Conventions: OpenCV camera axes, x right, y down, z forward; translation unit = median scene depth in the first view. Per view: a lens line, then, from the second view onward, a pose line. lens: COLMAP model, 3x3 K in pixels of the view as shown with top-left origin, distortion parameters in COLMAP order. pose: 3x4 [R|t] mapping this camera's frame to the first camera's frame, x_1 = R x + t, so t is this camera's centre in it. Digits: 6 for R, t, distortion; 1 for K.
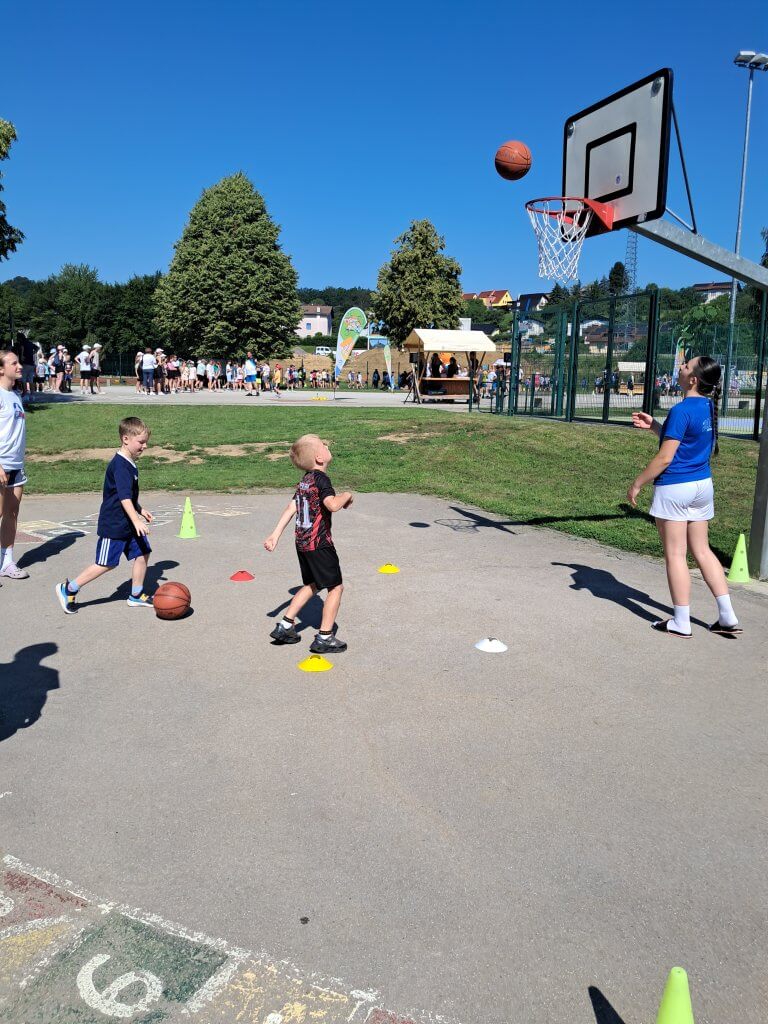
lens RADIAL K [[806.2, 0, 379.6], [0, 806.2, 512.8], [0, 0, 1]] dist [0.020746, -0.015073]
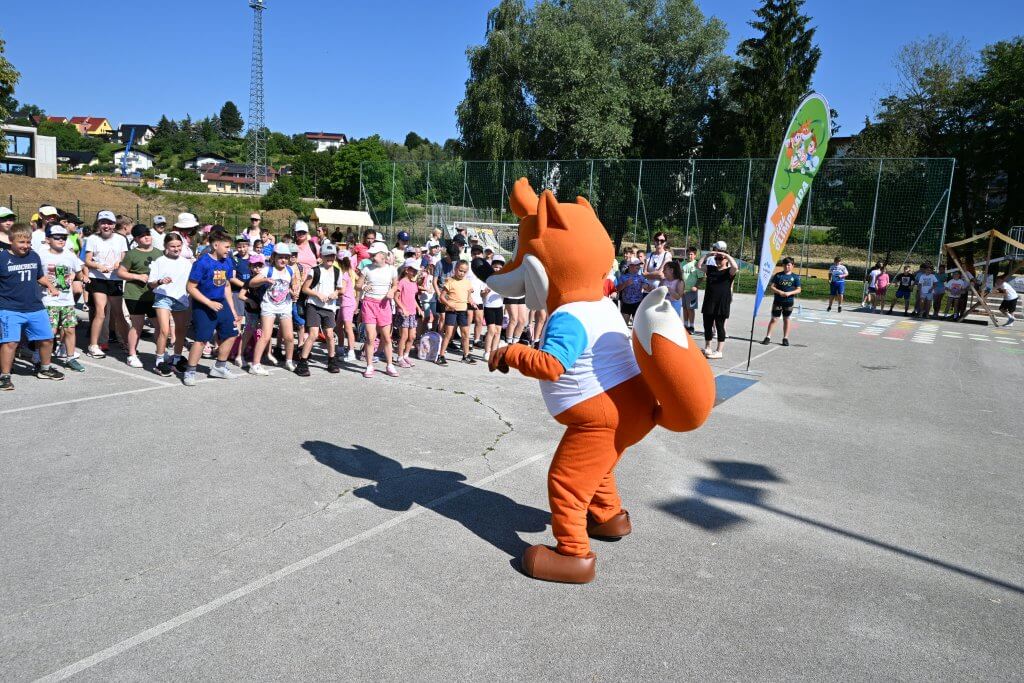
lens RADIAL K [[716.7, 0, 509.7], [0, 716.7, 350.0], [0, 0, 1]] dist [-0.002121, -0.013818]
pose [[0.792570, -0.072570, 0.605447, 0.116302], [0.062057, 0.997337, 0.038306, -0.147231], [-0.606615, 0.007212, 0.794963, 0.772372]]
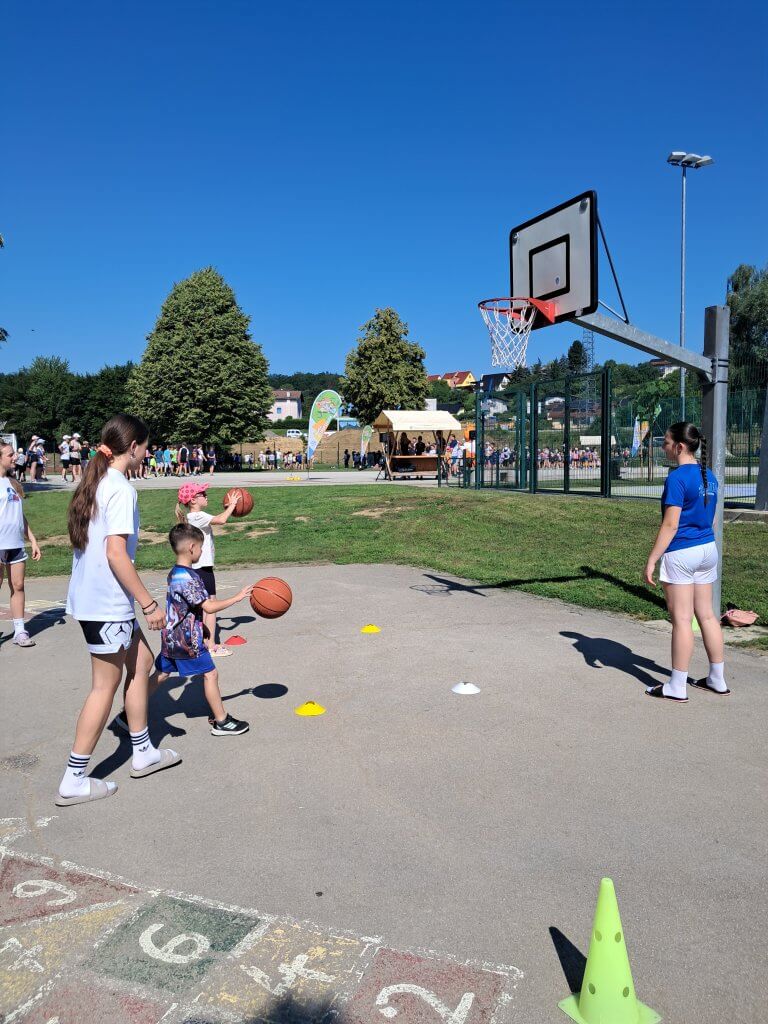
lens RADIAL K [[806.2, 0, 387.5], [0, 806.2, 513.8], [0, 0, 1]] dist [0.020746, -0.015073]
pose [[0.998441, -0.032712, 0.045226, -0.003832], [0.036916, 0.994745, -0.095493, 0.007618], [-0.041864, 0.097014, 0.994402, -0.039606]]
